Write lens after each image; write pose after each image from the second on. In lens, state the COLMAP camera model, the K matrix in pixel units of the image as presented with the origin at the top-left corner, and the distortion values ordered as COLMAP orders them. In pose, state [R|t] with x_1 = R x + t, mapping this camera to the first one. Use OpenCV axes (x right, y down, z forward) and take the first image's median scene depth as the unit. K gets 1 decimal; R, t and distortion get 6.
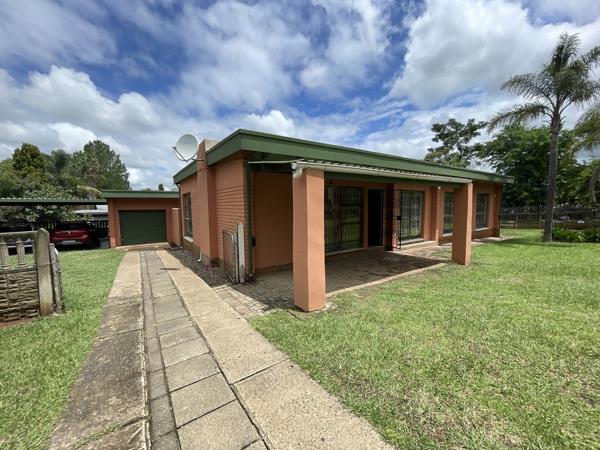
lens RADIAL K [[239.9, 0, 298.7], [0, 239.9, 233.7], [0, 0, 1]] dist [-0.000584, -0.000214]
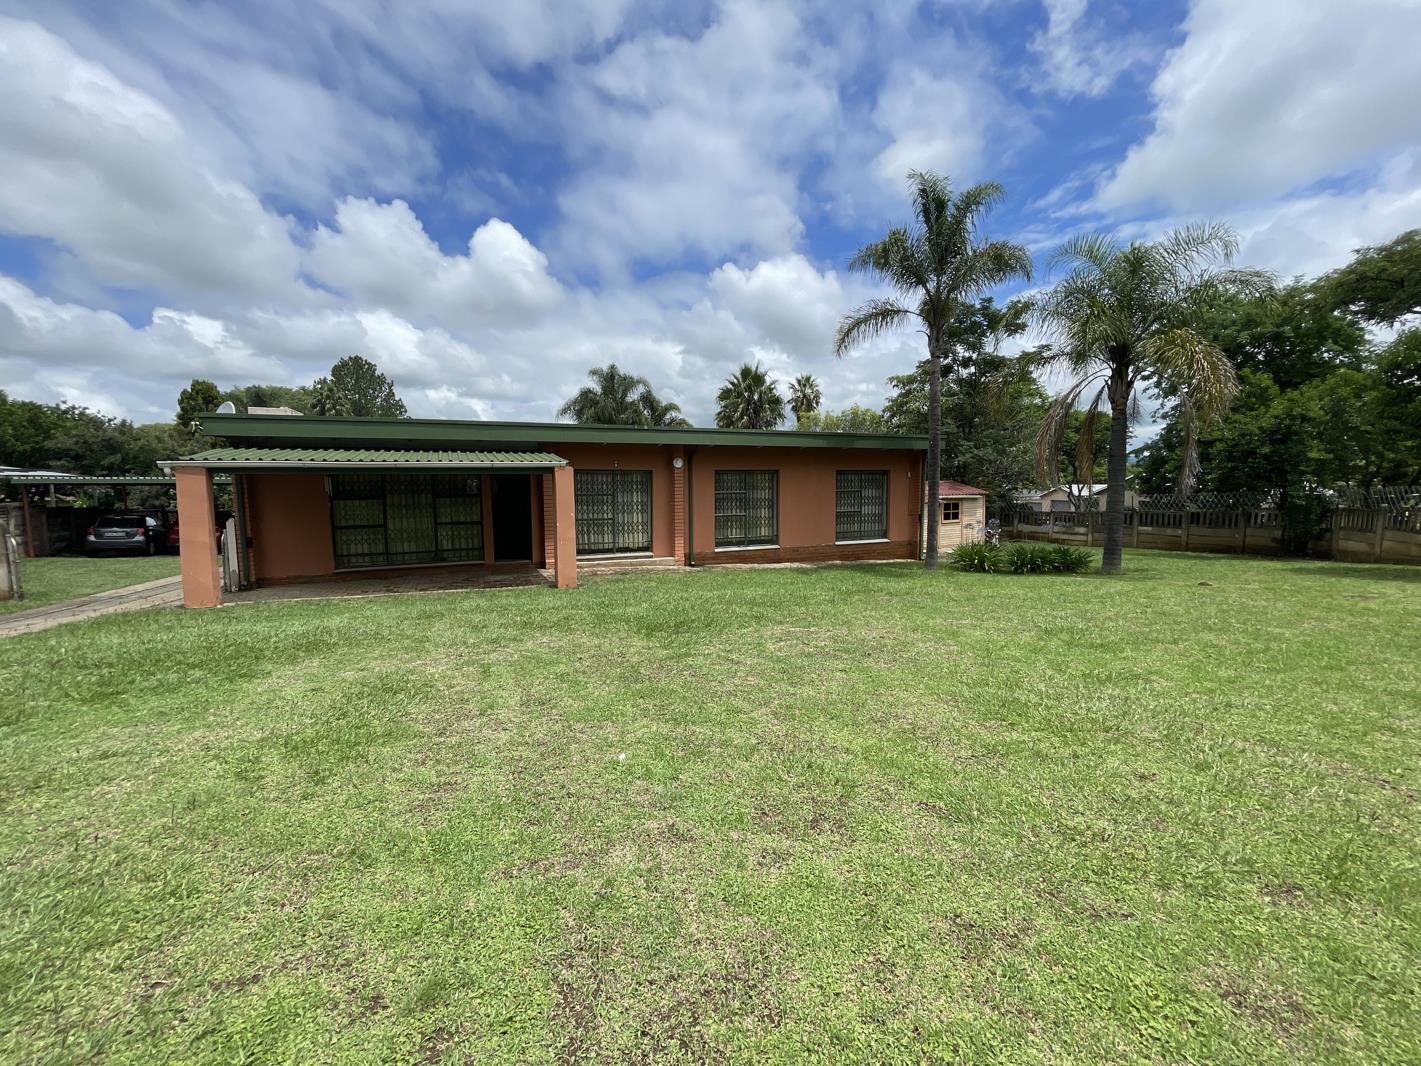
lens RADIAL K [[573.9, 0, 710.5], [0, 573.9, 533.0], [0, 0, 1]] dist [0.001444, 0.000135]
pose [[0.976353, 0.026069, -0.214605, 0.203091], [-0.031034, 0.999322, -0.019797, -0.001050], [0.213943, 0.025989, 0.976500, -0.066274]]
